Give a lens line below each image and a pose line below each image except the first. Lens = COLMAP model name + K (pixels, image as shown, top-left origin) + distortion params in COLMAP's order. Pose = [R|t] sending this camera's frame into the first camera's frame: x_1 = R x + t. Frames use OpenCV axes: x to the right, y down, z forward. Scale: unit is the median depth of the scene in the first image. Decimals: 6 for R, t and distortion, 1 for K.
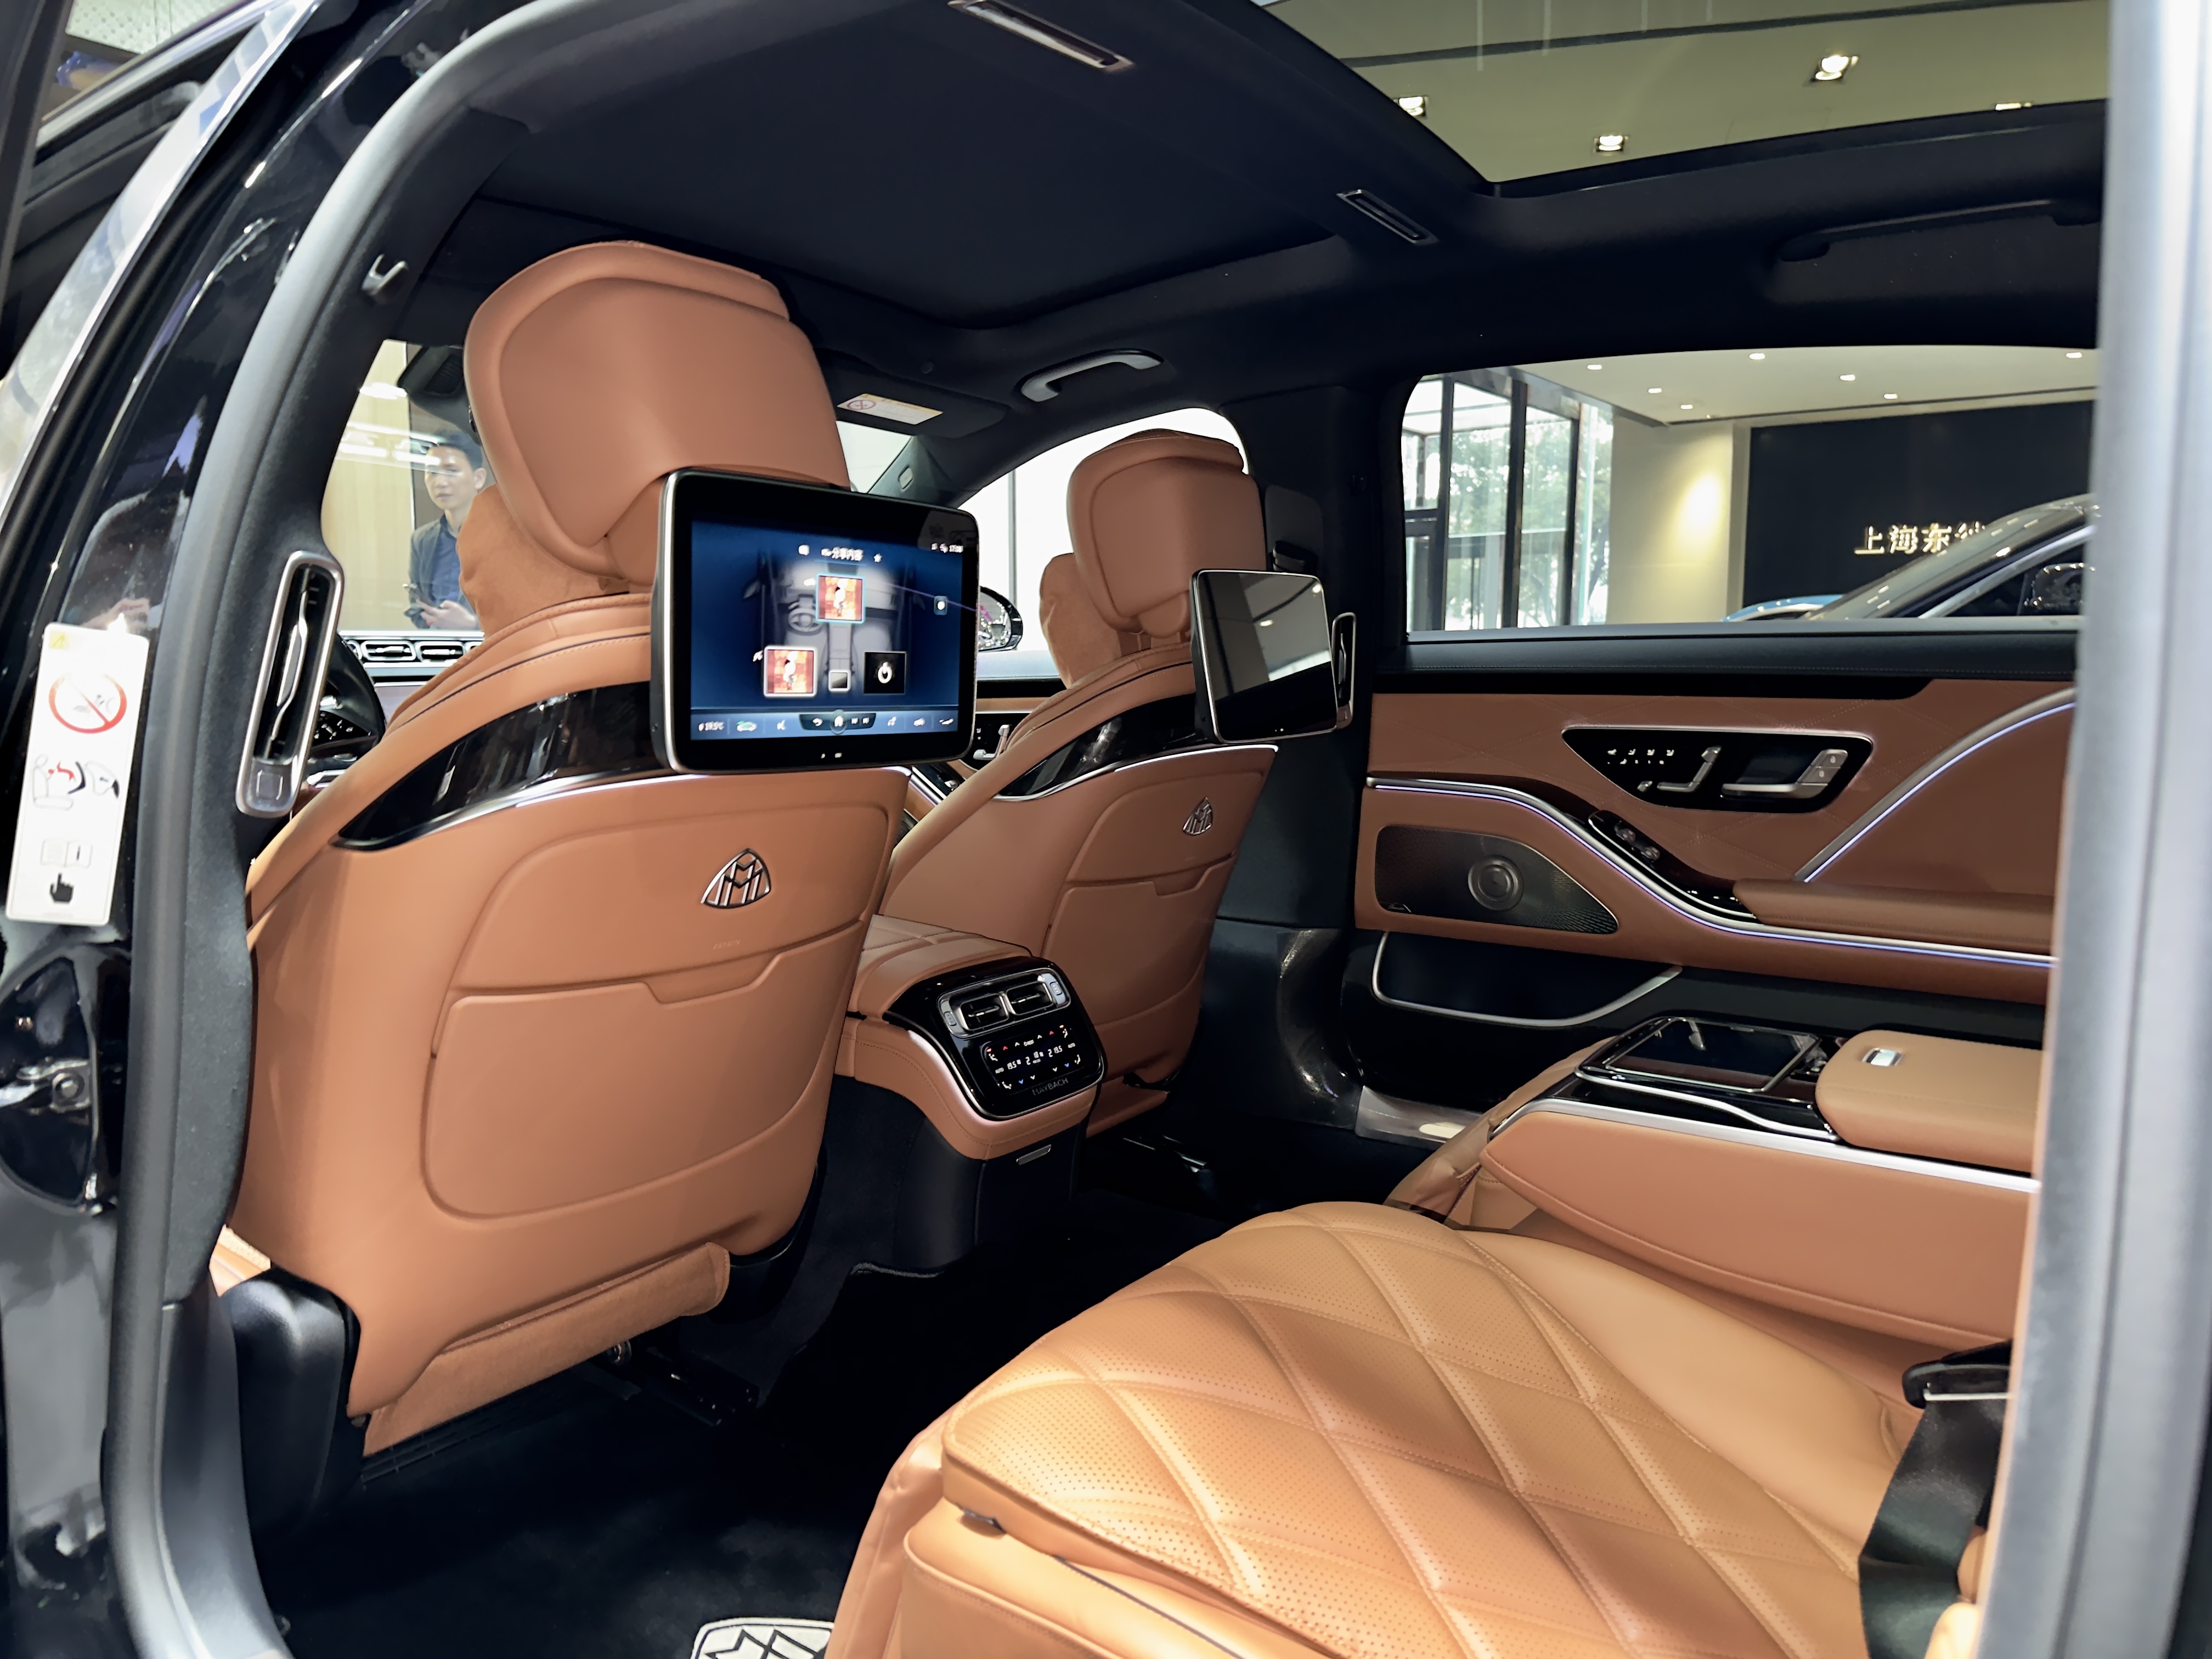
lens RADIAL K [[1546.2, 0, 1100.9], [0, 1546.2, 823.0], [0, 0, 1]] dist [0.107944, -0.191619]
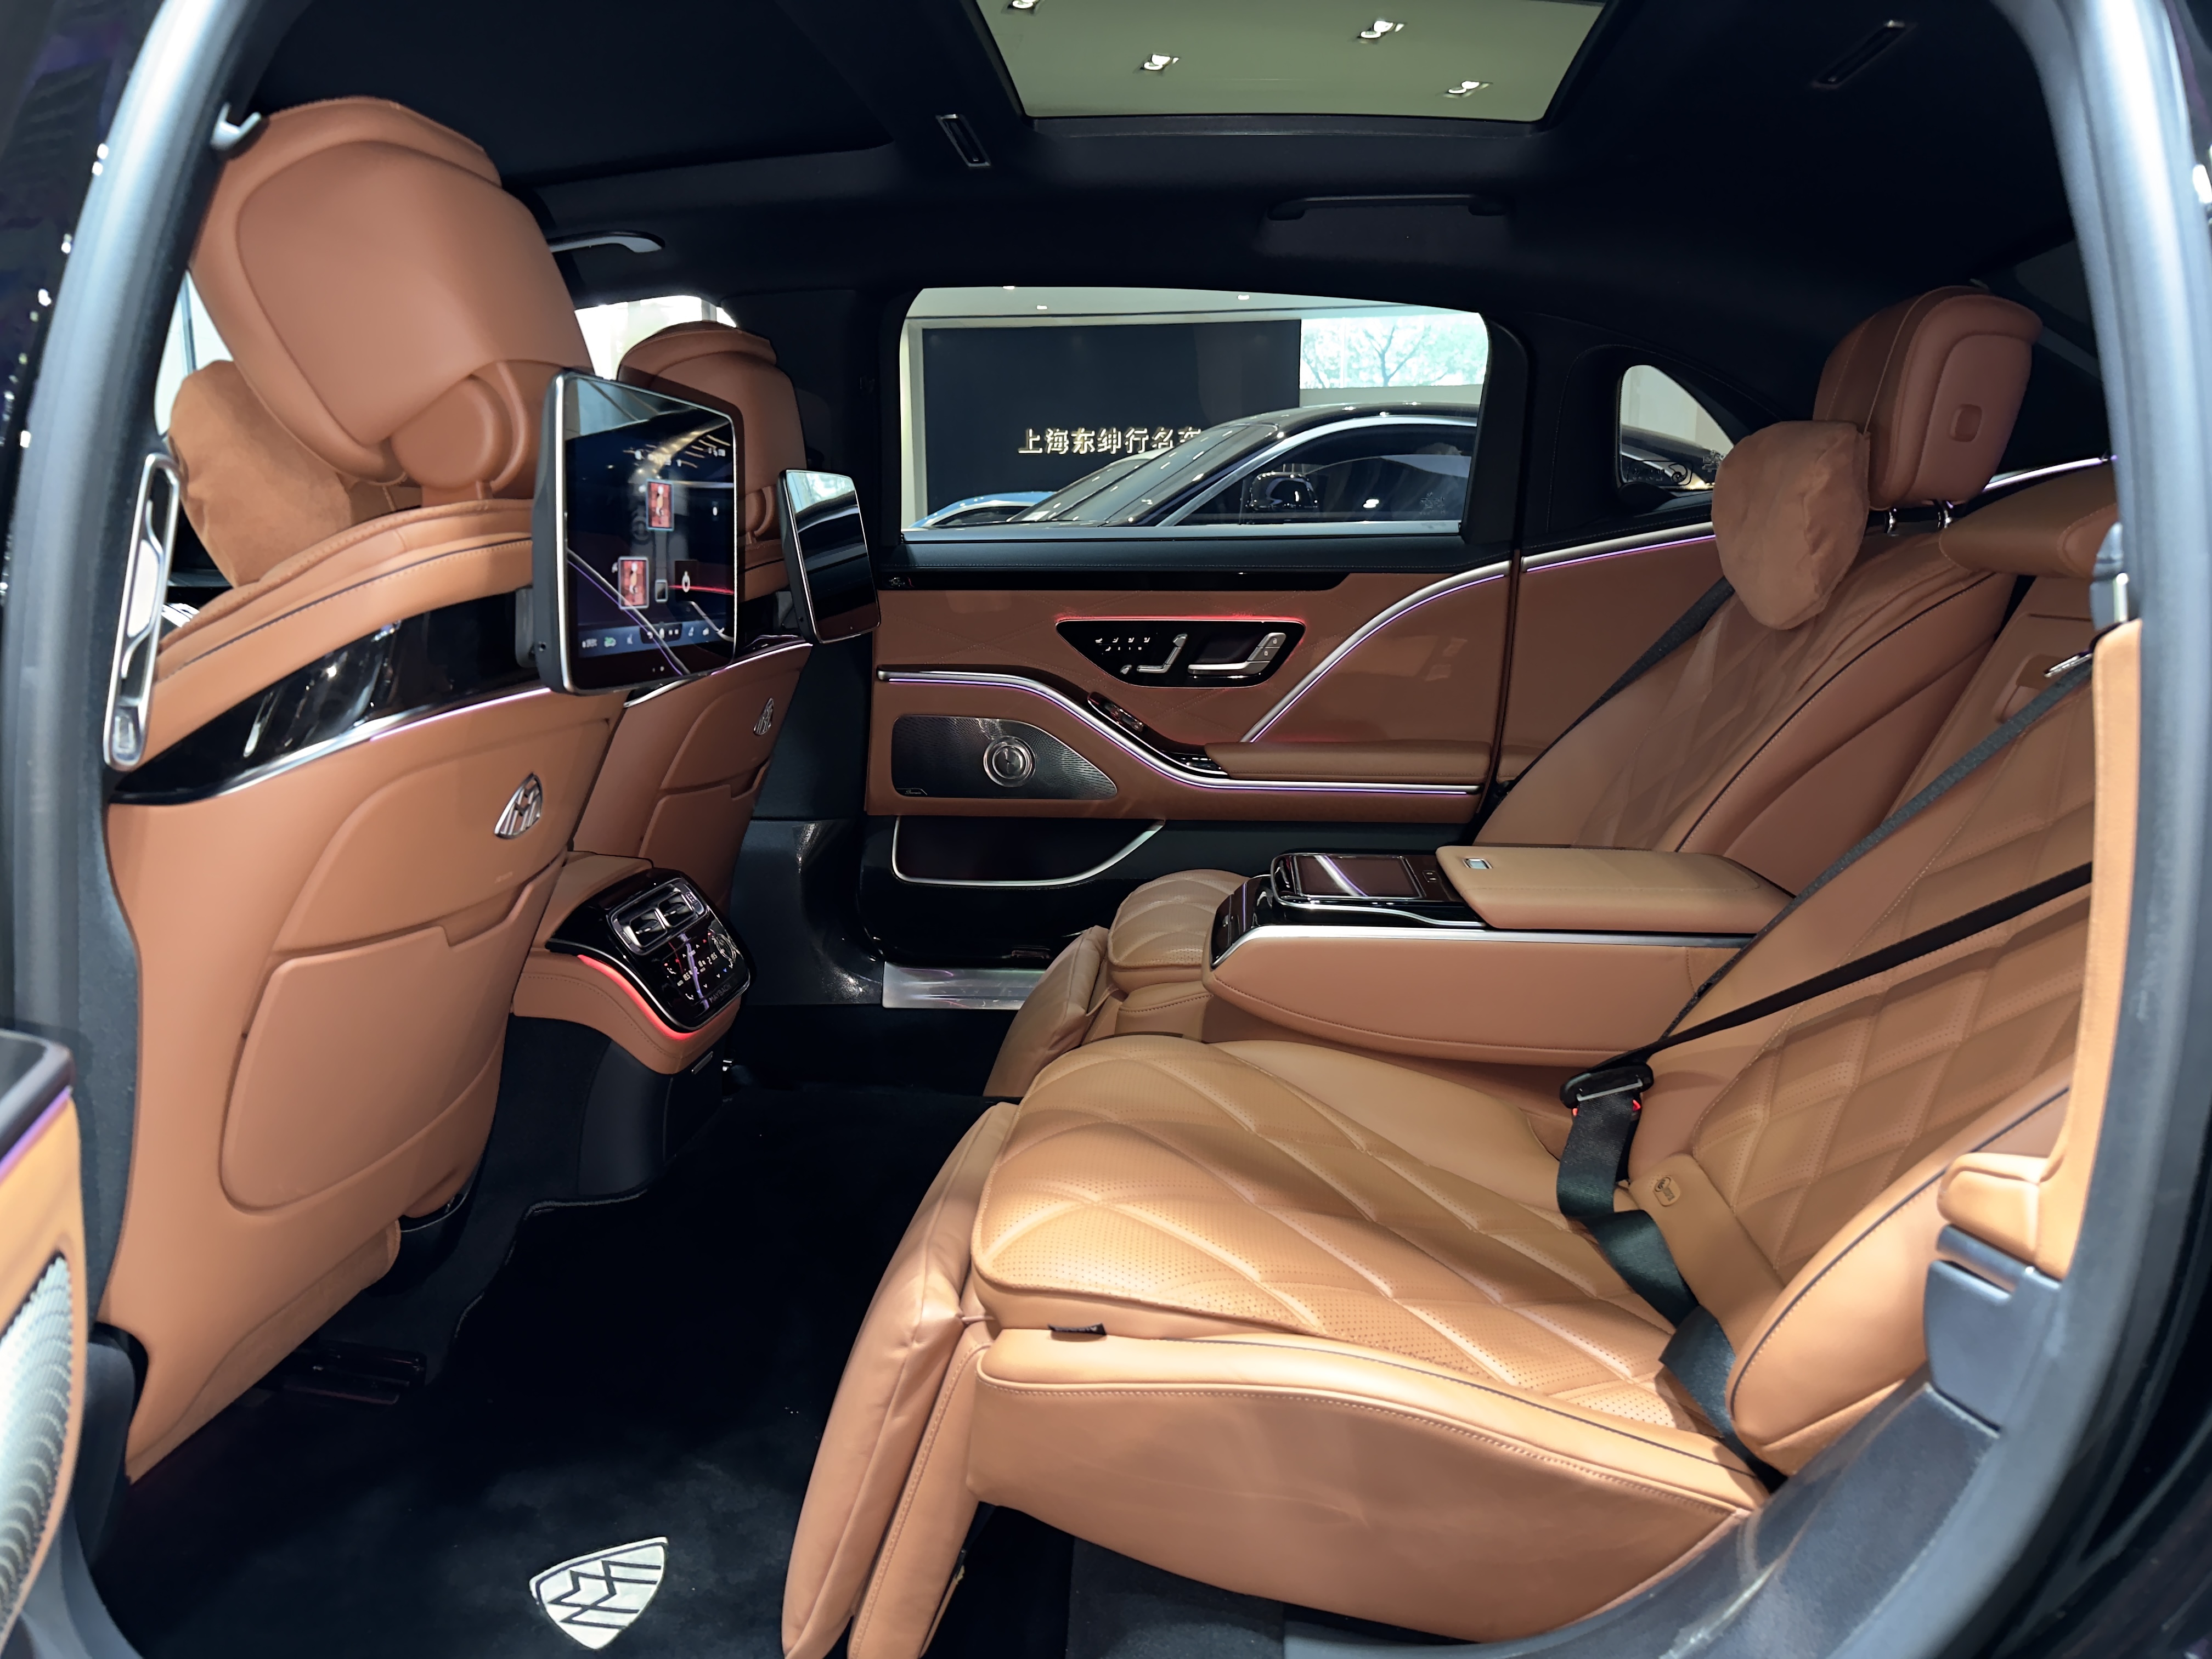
lens RADIAL K [[1546.2, 0, 1100.9], [0, 1546.2, 823.0], [0, 0, 1]] dist [0.107944, -0.191619]
pose [[0.868917, -0.089746, 0.486754, -0.256926], [0.055299, 0.994870, 0.084715, -0.009395], [-0.491860, -0.046693, 0.869422, 0.007313]]
